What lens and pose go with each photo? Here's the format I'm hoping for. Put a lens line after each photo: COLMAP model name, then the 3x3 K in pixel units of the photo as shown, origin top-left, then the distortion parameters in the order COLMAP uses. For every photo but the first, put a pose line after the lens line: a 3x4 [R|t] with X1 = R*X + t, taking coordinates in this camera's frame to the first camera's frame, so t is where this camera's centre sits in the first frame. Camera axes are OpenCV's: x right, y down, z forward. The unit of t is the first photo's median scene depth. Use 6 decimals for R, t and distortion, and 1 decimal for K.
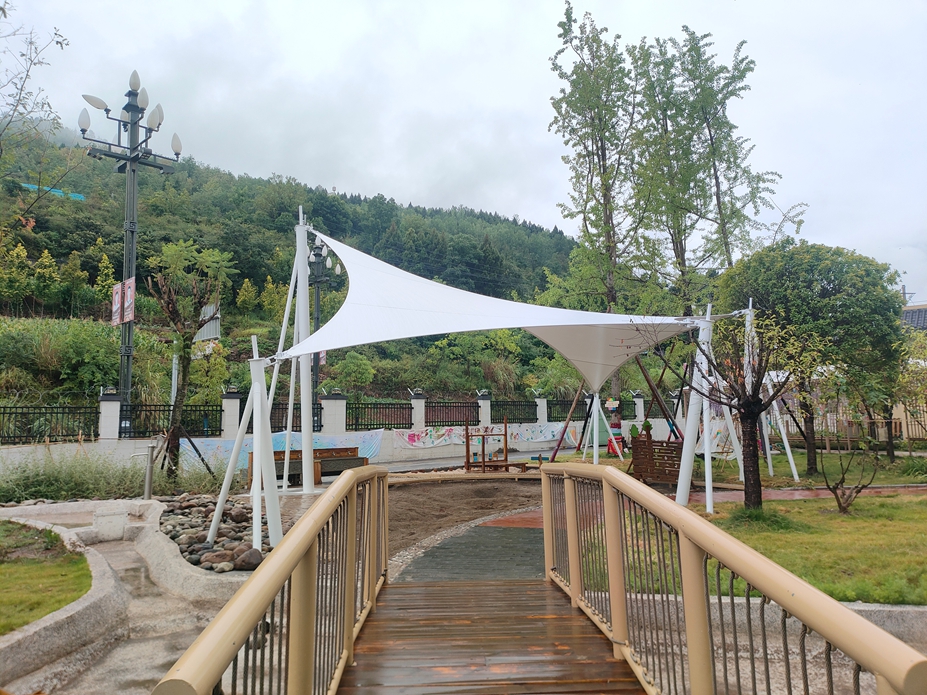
lens RADIAL K [[679.2, 0, 461.6], [0, 679.2, 341.0], [0, 0, 1]] dist [0.047738, -0.023119]
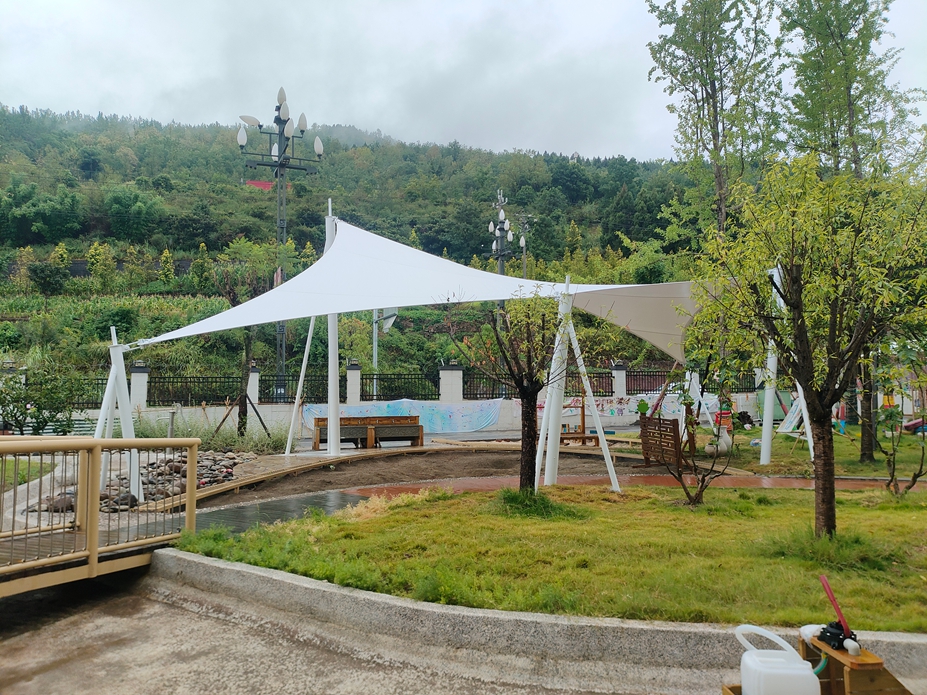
lens RADIAL K [[679.2, 0, 461.6], [0, 679.2, 341.0], [0, 0, 1]] dist [0.047738, -0.023119]
pose [[0.923158, -0.017531, -0.384021, 0.236008], [0.036193, 0.998486, 0.041425, -0.003415], [0.382713, -0.052141, 0.922395, 0.029515]]
